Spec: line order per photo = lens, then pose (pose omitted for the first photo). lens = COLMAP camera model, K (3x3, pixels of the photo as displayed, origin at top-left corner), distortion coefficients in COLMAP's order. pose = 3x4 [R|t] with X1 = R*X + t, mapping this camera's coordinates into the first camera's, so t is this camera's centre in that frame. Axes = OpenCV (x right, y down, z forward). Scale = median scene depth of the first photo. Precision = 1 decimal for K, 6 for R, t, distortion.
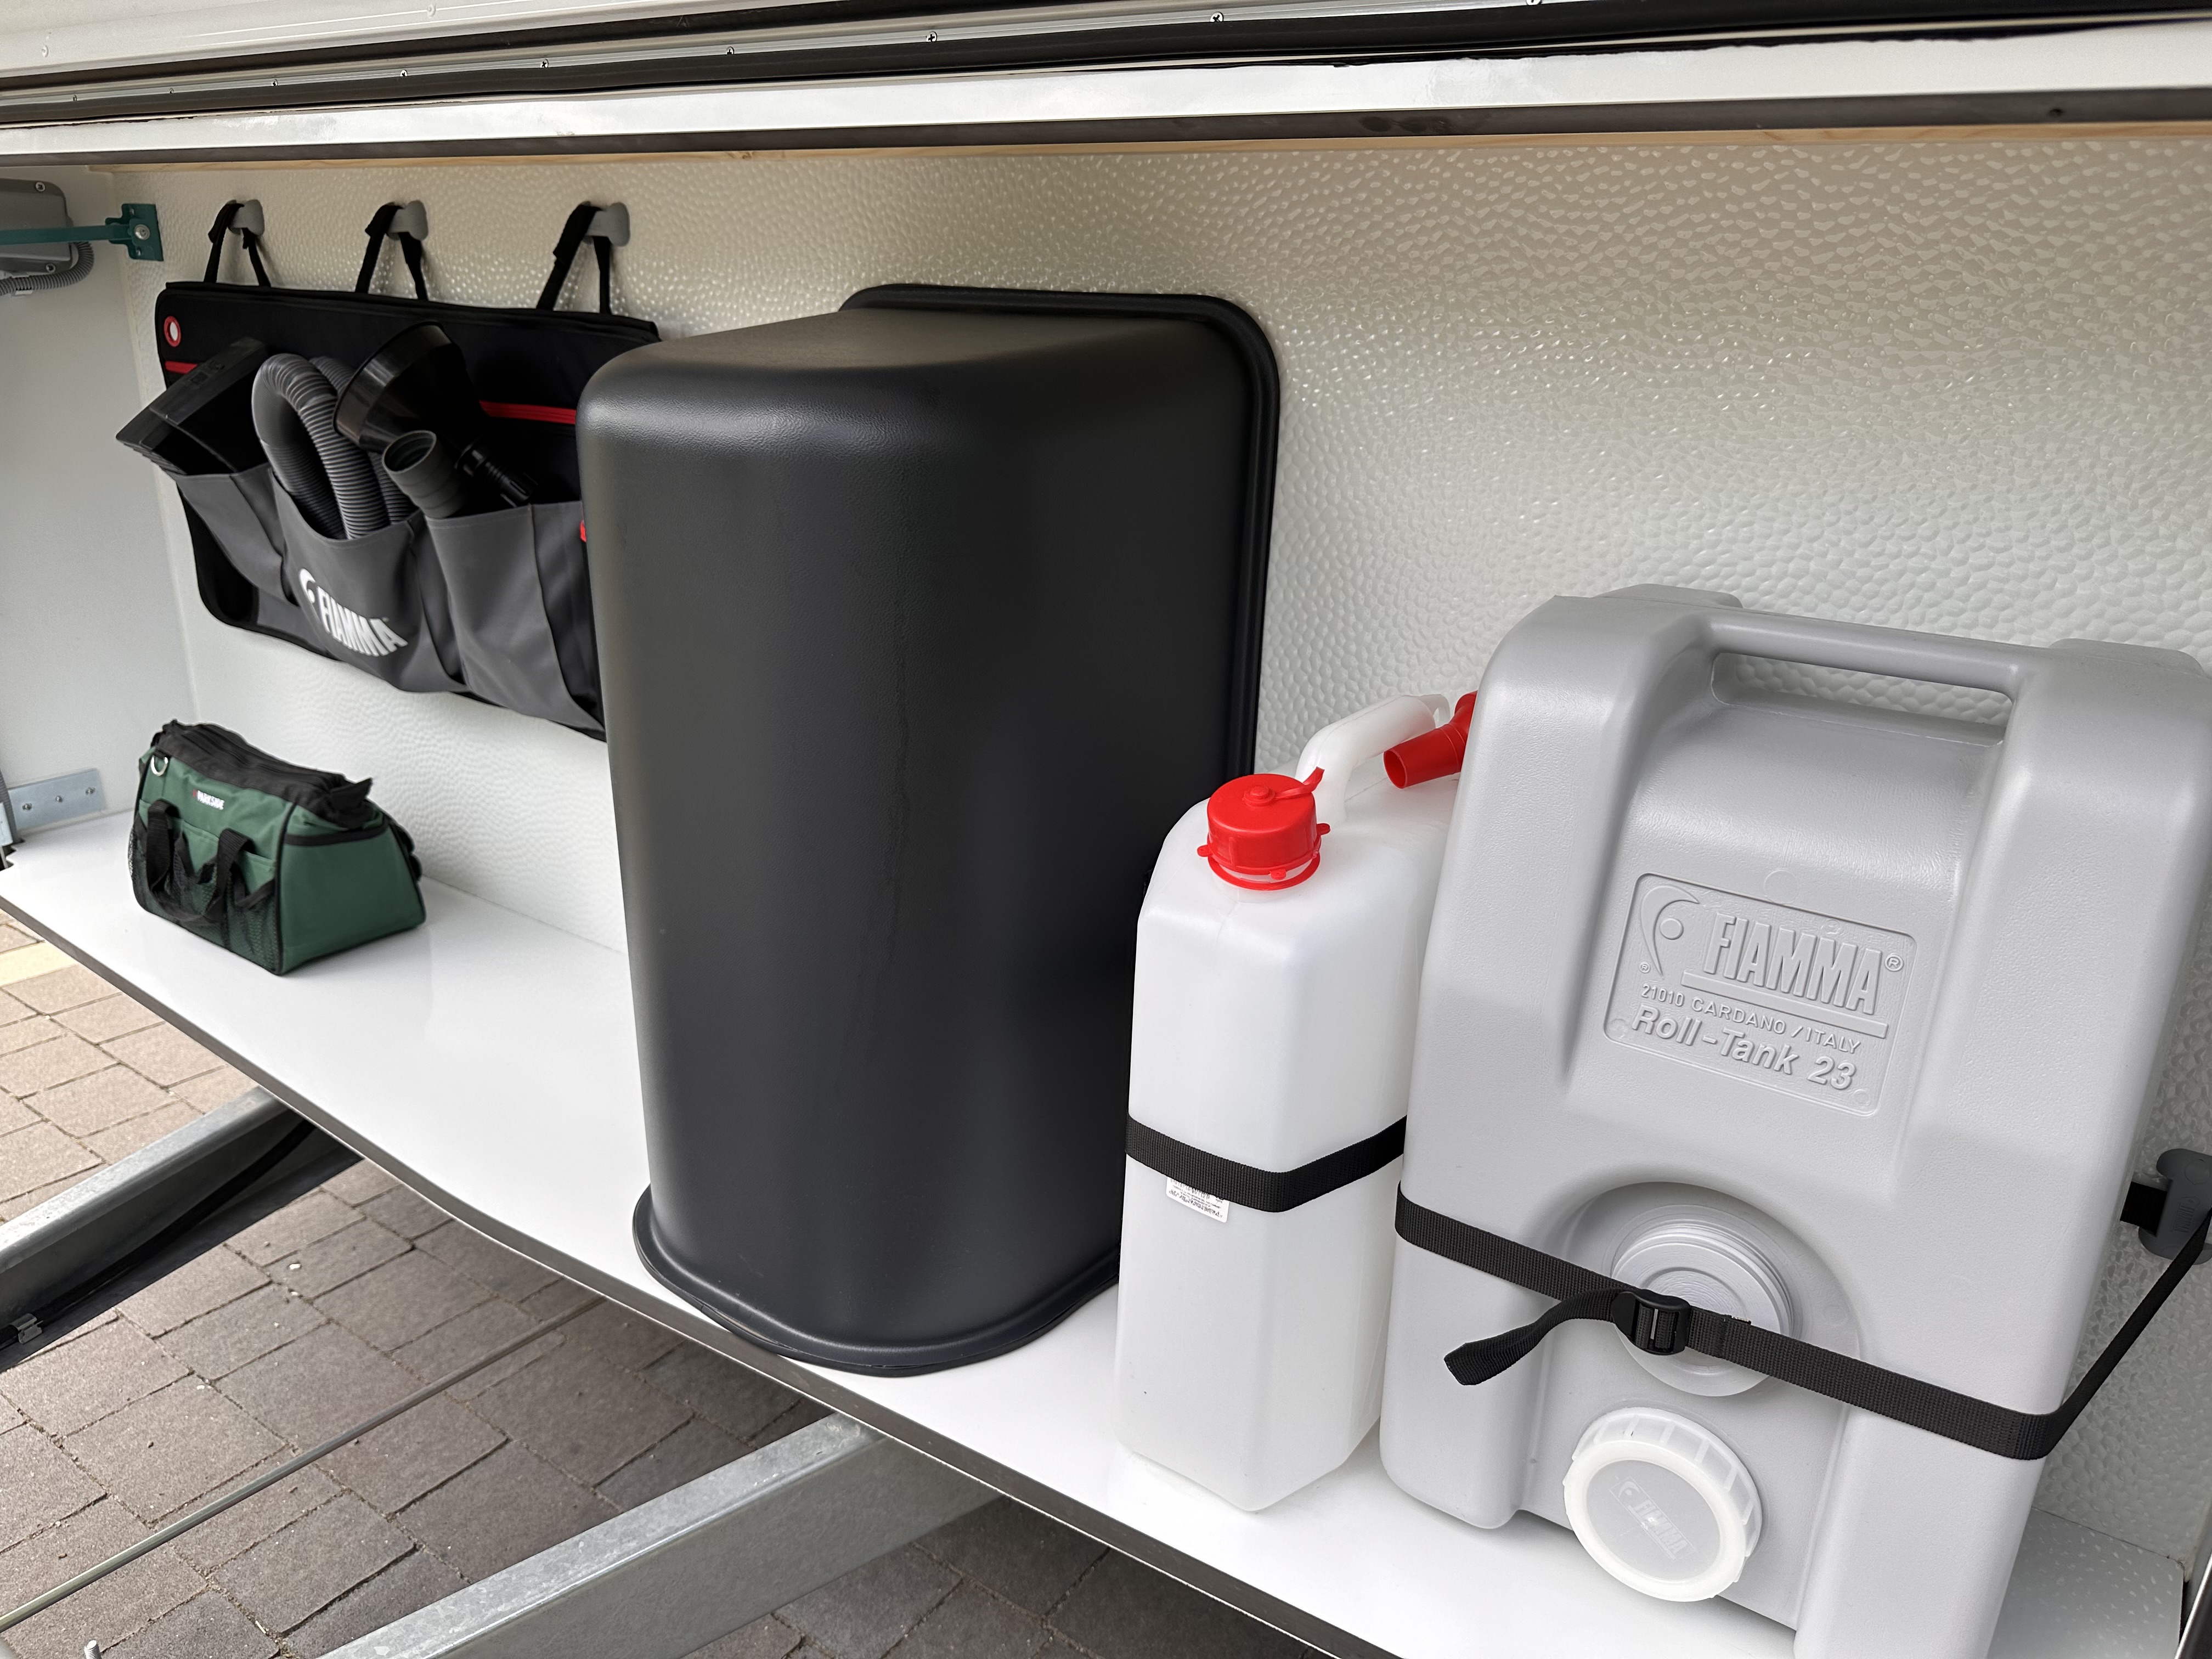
lens RADIAL K [[1541.7, 0, 1100.5], [0, 1541.7, 814.2], [0, 0, 1]] dist [0.007906, -0.007110]
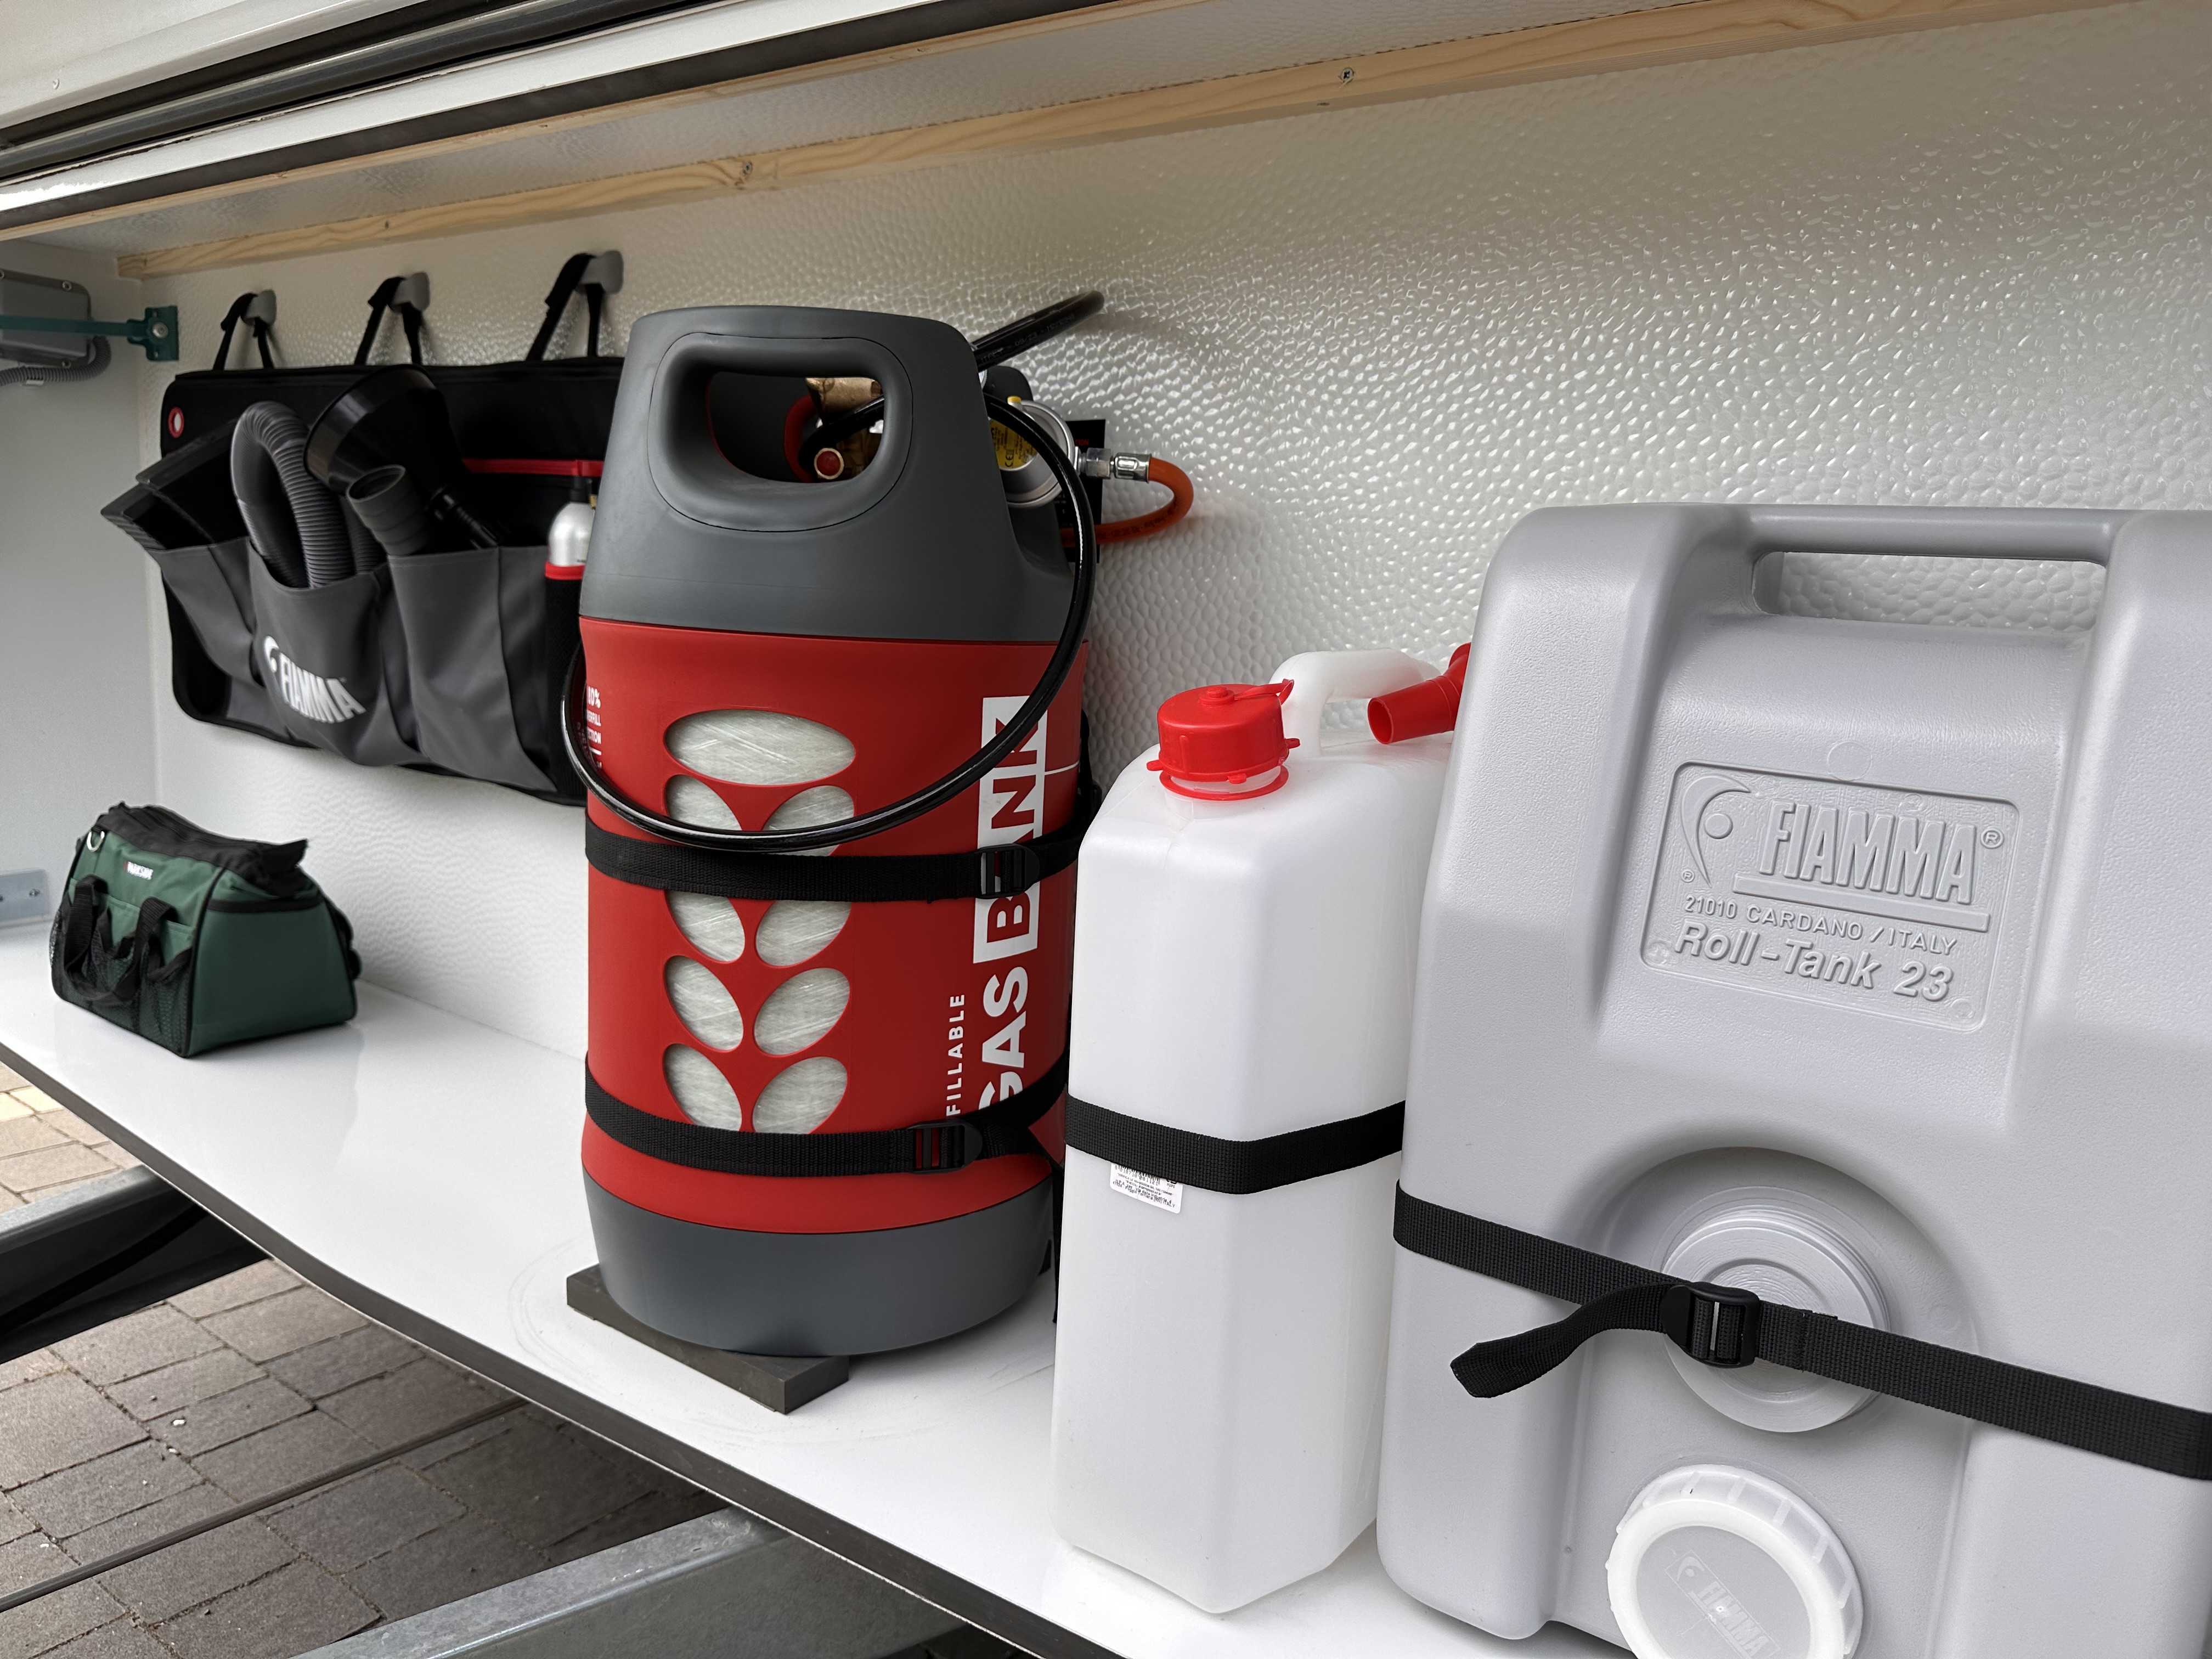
lens RADIAL K [[1541.7, 0, 1102.2], [0, 1541.7, 829.1], [0, 0, 1]] dist [0.007906, -0.007110]
pose [[0.999442, 0.026496, -0.020345, 0.029327], [-0.029575, 0.984980, -0.170118, 0.123591], [0.015532, 0.170625, 0.985214, 0.092828]]
